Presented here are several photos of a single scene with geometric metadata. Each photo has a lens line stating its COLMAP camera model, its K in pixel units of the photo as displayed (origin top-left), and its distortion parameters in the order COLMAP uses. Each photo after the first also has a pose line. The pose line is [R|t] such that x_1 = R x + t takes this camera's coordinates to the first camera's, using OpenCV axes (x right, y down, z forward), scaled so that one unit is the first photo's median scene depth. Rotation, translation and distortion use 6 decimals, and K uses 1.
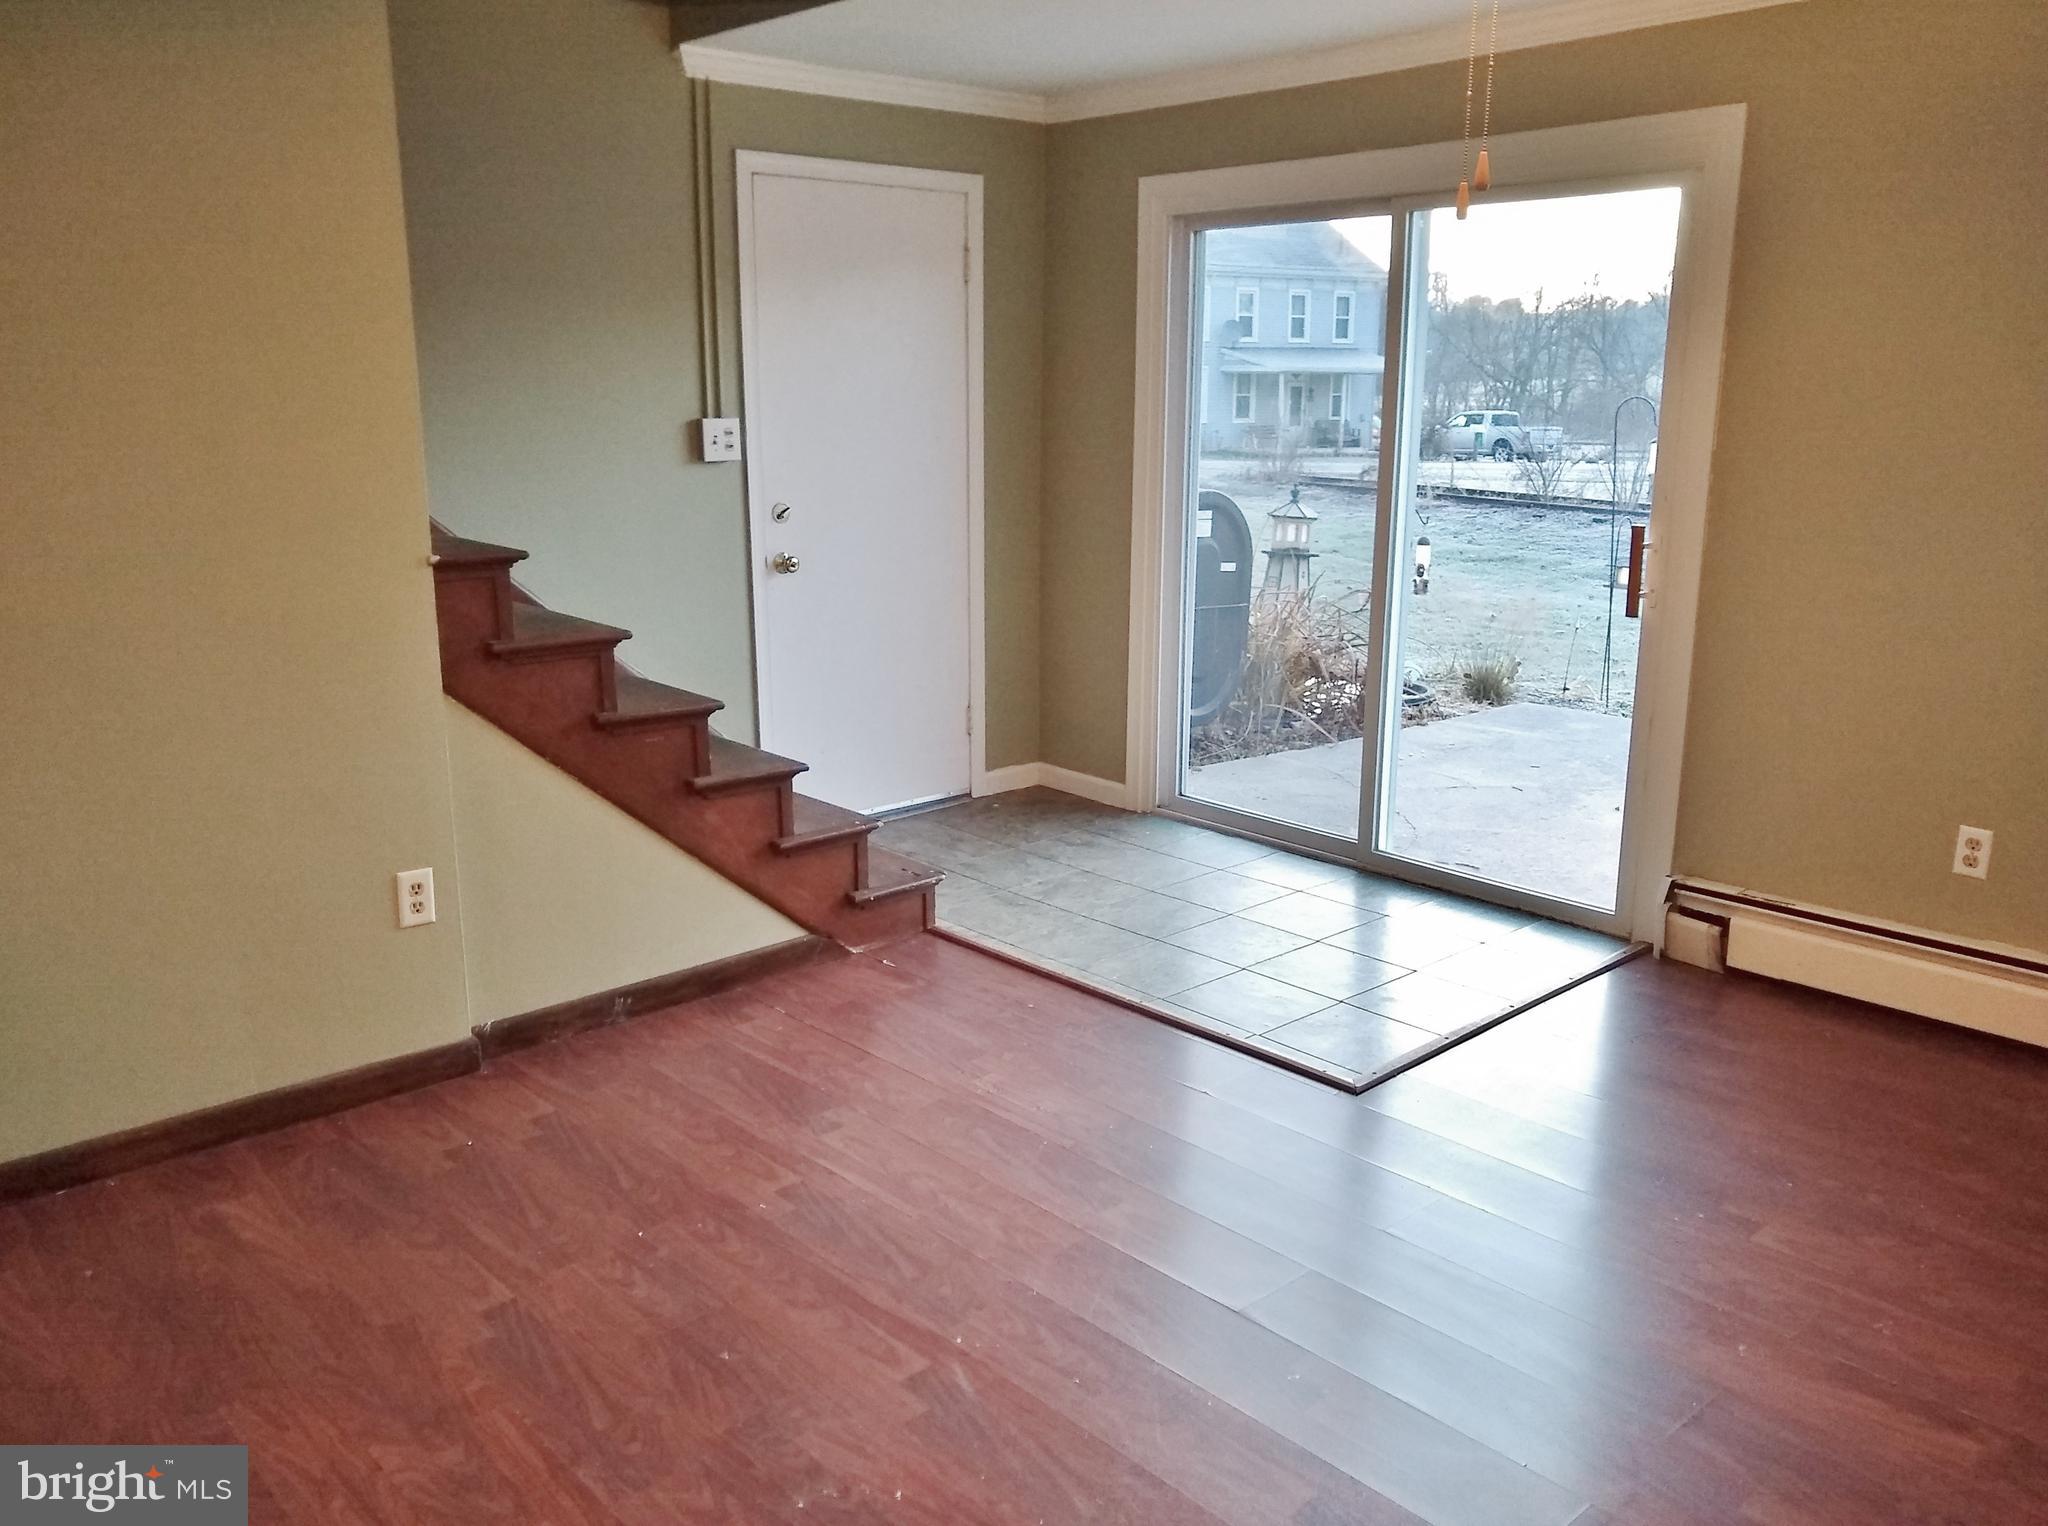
lens RADIAL K [[1636.2, 0, 1024.0], [0, 1636.2, 763.0], [0, 0, 1]] dist [0.000661, -0.004463]
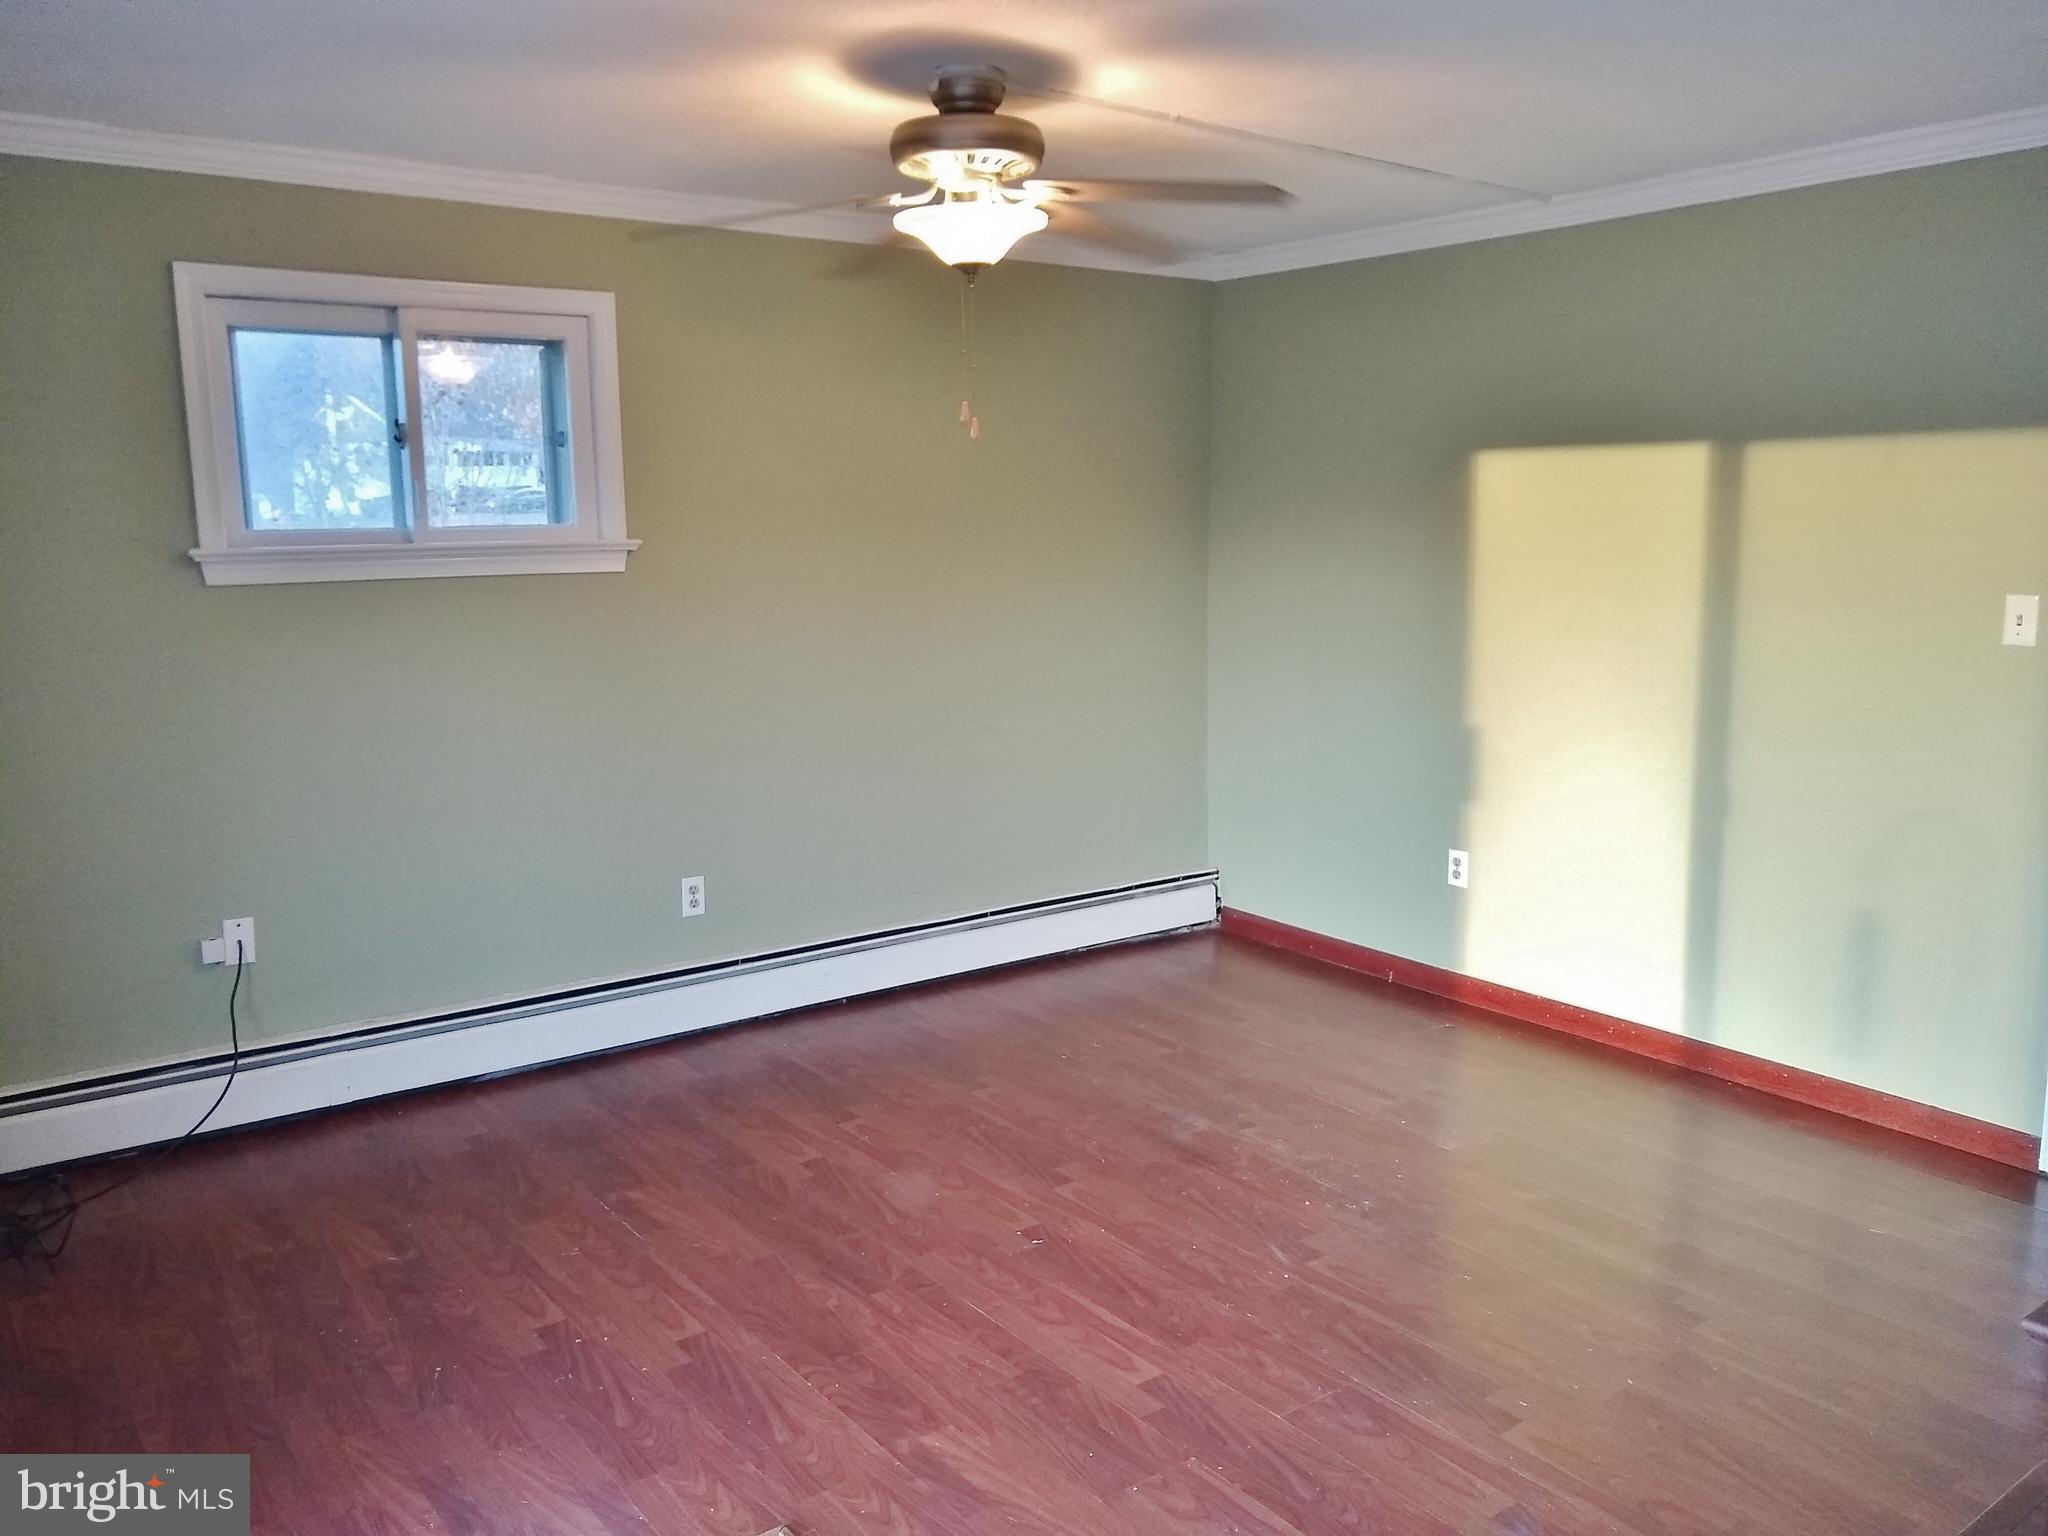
lens RADIAL K [[1615.7, 0, 1024.0], [0, 1615.7, 768.0], [0, 0, 1]] dist [0.009791, -0.003703]
pose [[-0.995600, -0.002667, 0.093671, 0.029873], [0.033151, 0.924930, 0.378688, -0.316480], [-0.087650, 0.380127, -0.920772, 1.298199]]
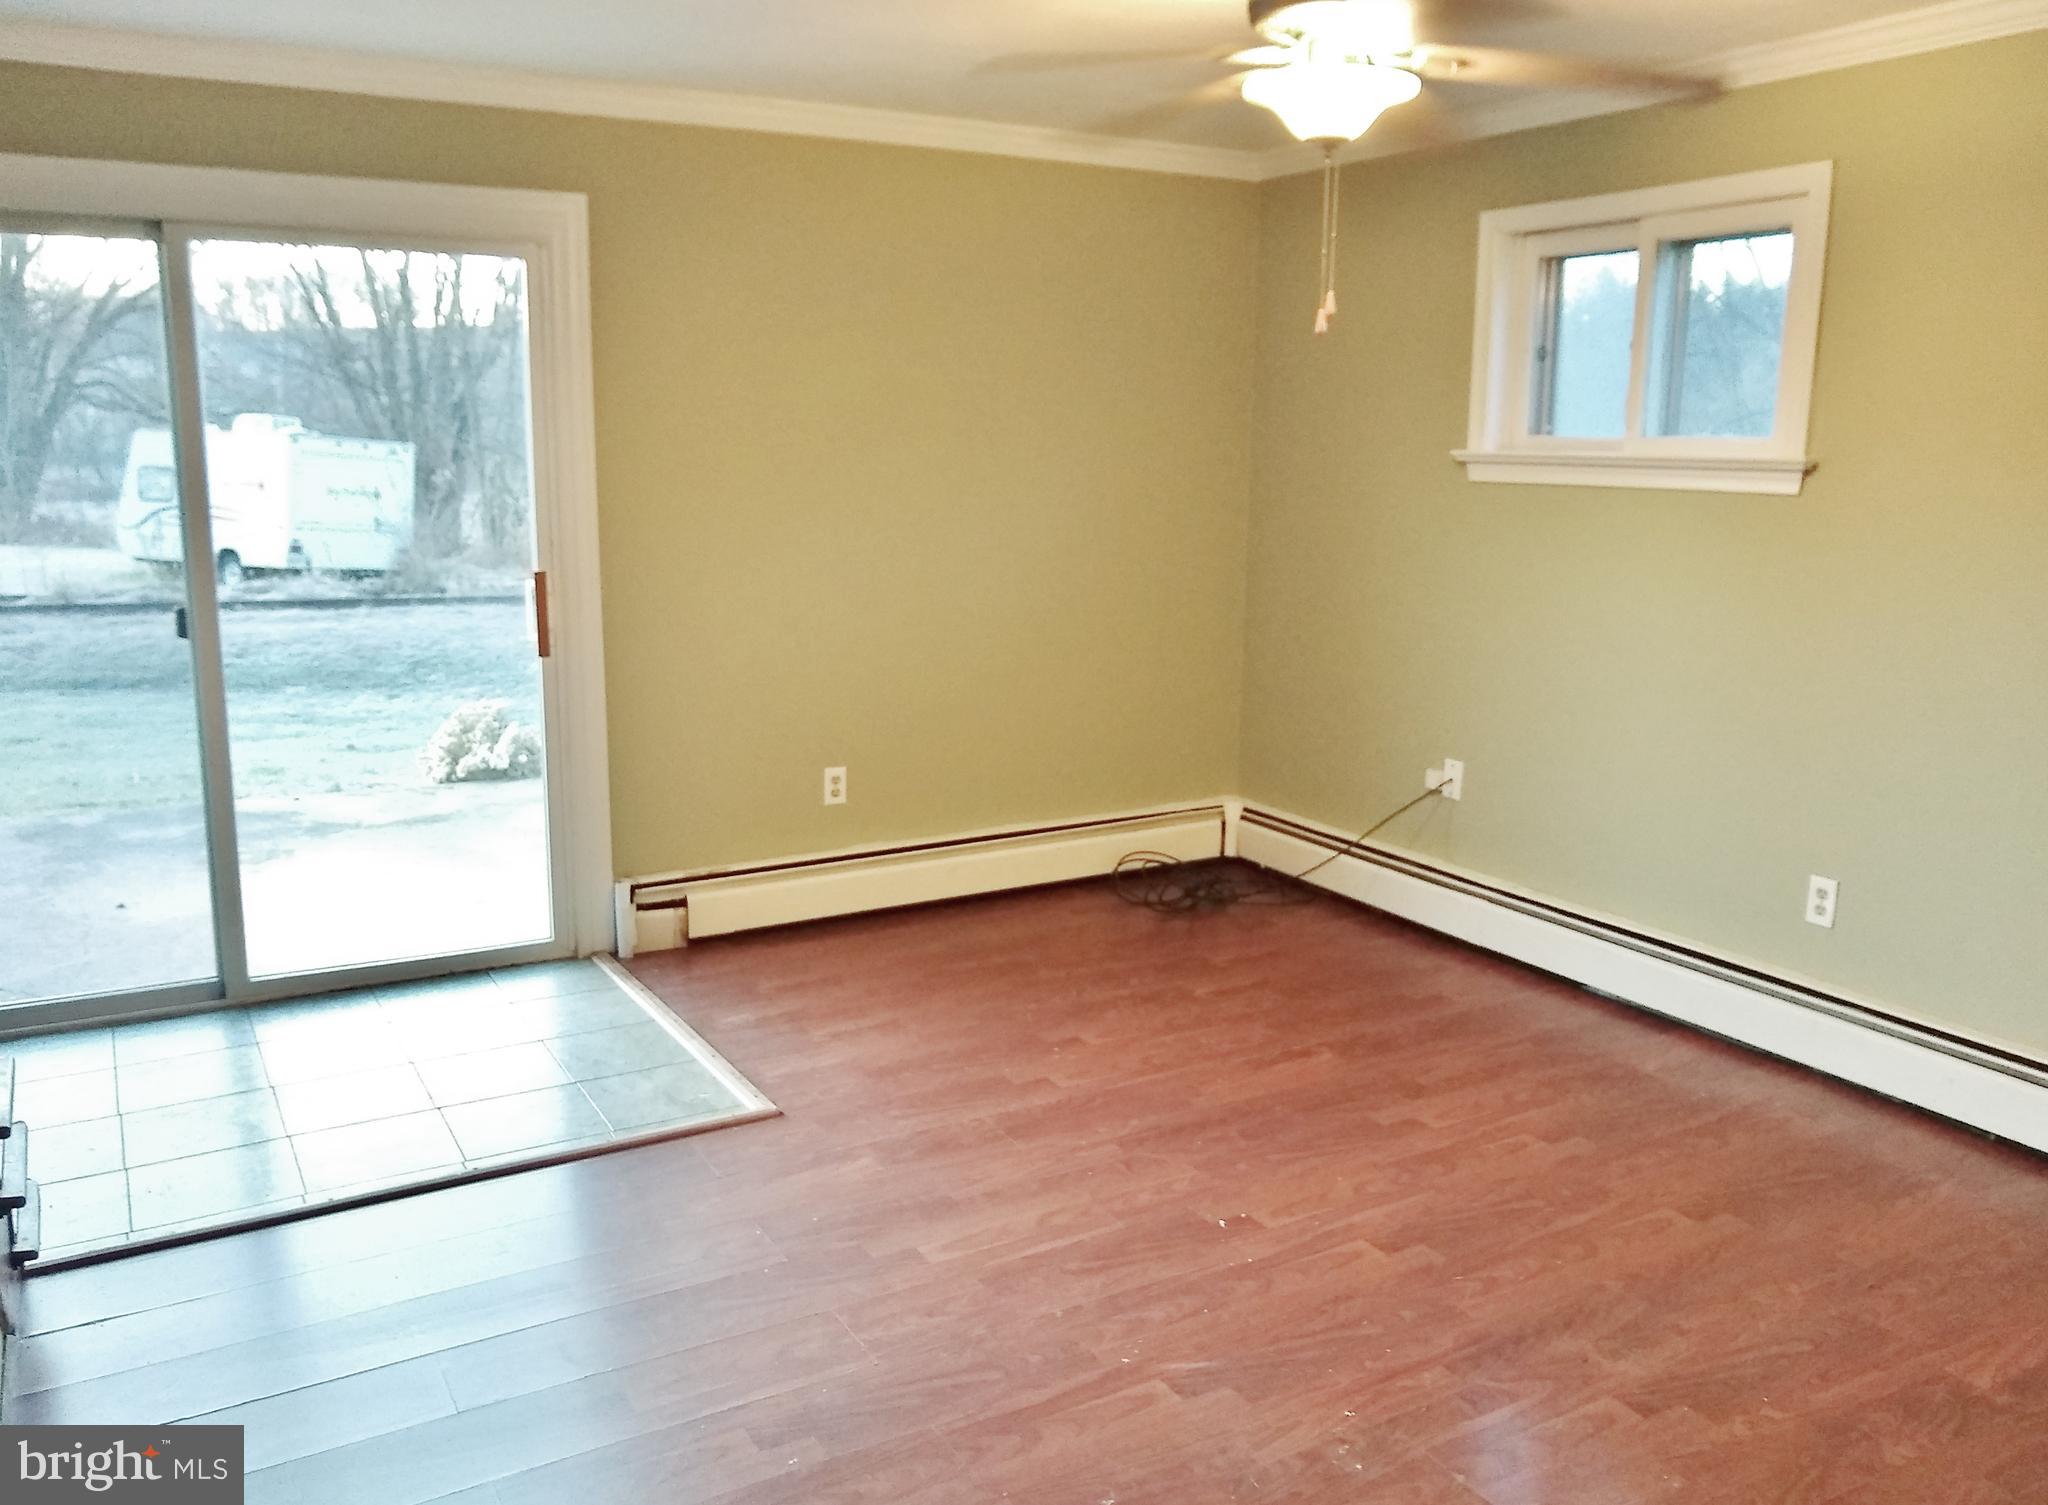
lens RADIAL K [[1682.0, 0, 1024.0], [0, 1682.0, 752.5], [0, 0, 1]] dist [-0.028751, 0.002086]
pose [[0.212876, -0.180075, 0.960342, -0.643928], [0.215165, 0.967382, 0.133700, -0.112606], [-0.953094, 0.178171, 0.244678, 0.471055]]
